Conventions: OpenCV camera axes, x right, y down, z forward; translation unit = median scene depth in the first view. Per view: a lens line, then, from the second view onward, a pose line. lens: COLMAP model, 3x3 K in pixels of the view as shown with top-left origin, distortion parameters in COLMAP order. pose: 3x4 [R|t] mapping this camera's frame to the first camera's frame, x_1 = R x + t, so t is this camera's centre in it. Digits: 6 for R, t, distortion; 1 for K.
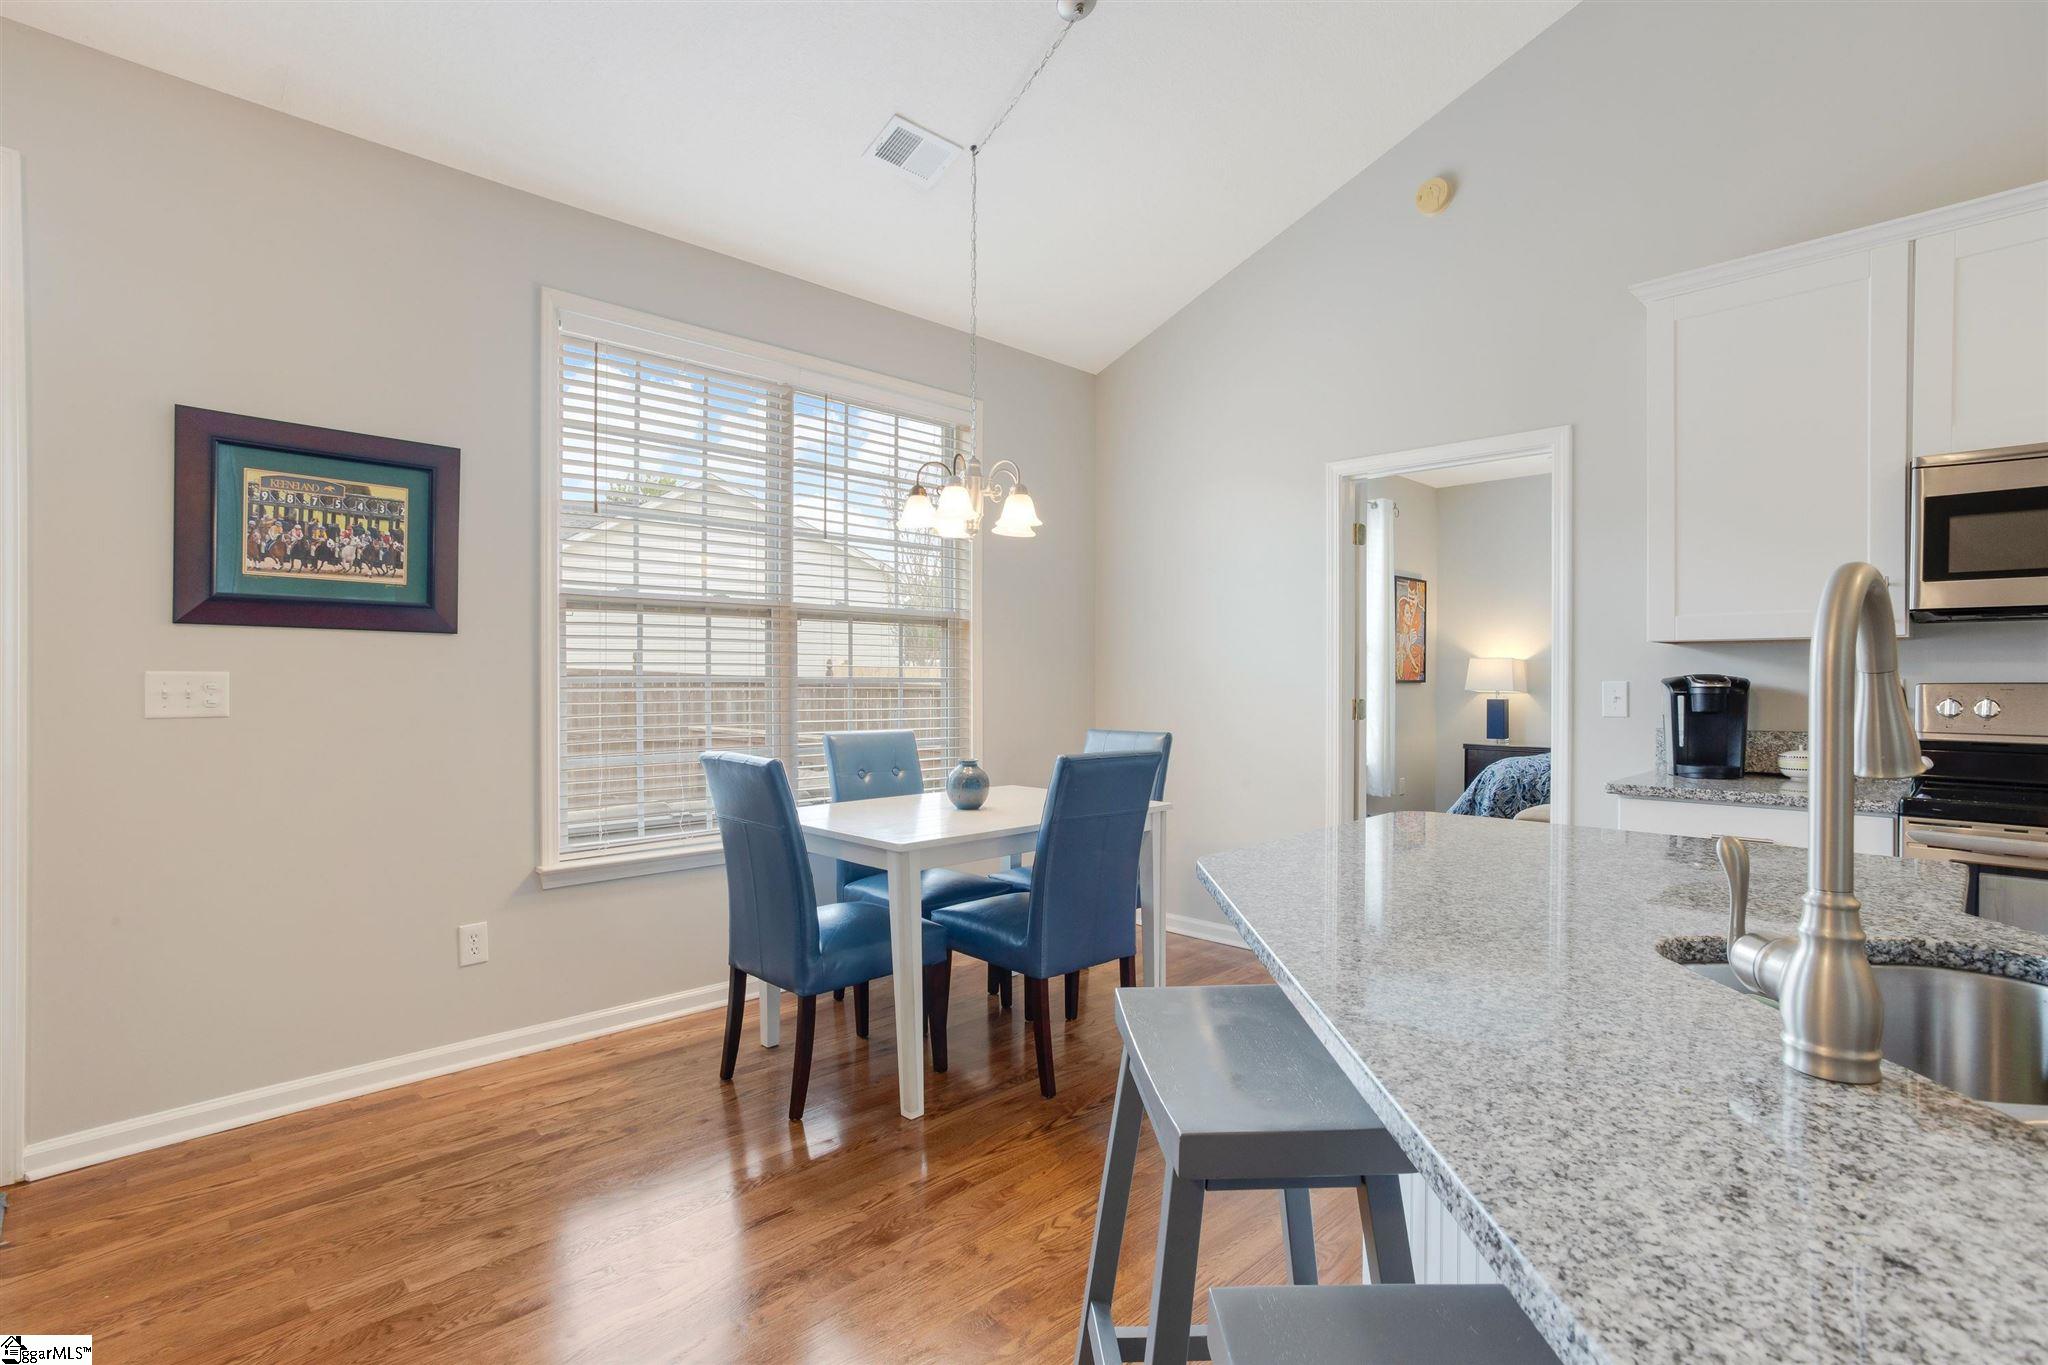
lens RADIAL K [[1010.5, 0, 1021.9], [0, 1010.5, 675.5], [0, 0, 1]] dist [-0.006411, 0.005053]
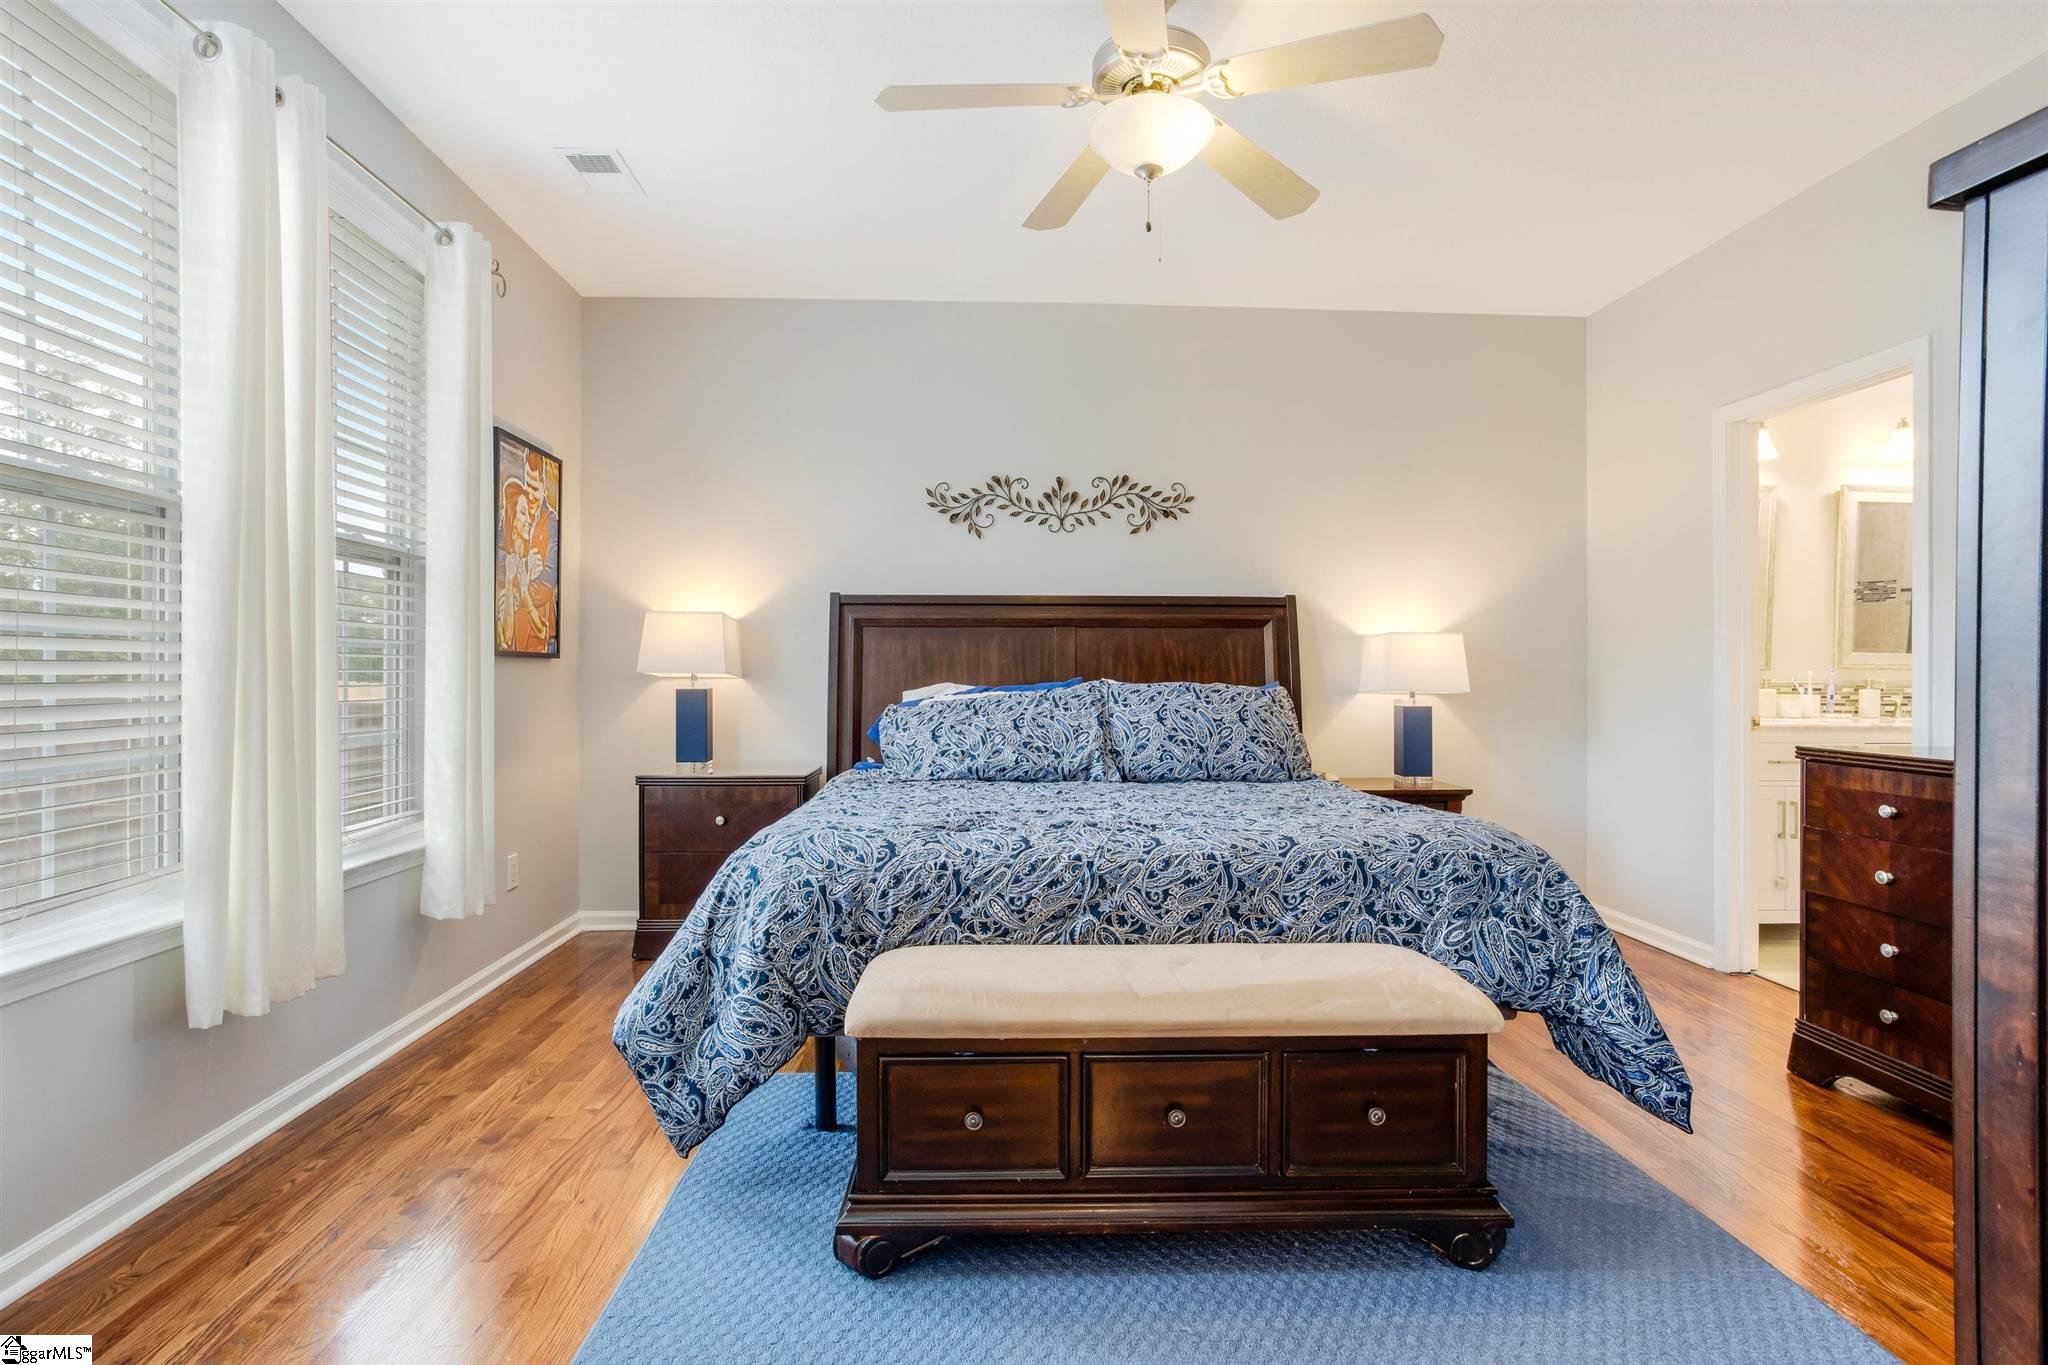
lens RADIAL K [[1010.5, 0, 1017.6], [0, 1010.5, 675.0], [0, 0, 1]] dist [-0.006411, 0.005053]
pose [[0.680844, -0.003127, 0.732422, 0.190009], [0.001488, 0.999995, 0.002886, 0.014379], [-0.732427, -0.000875, 0.680845, 0.499993]]
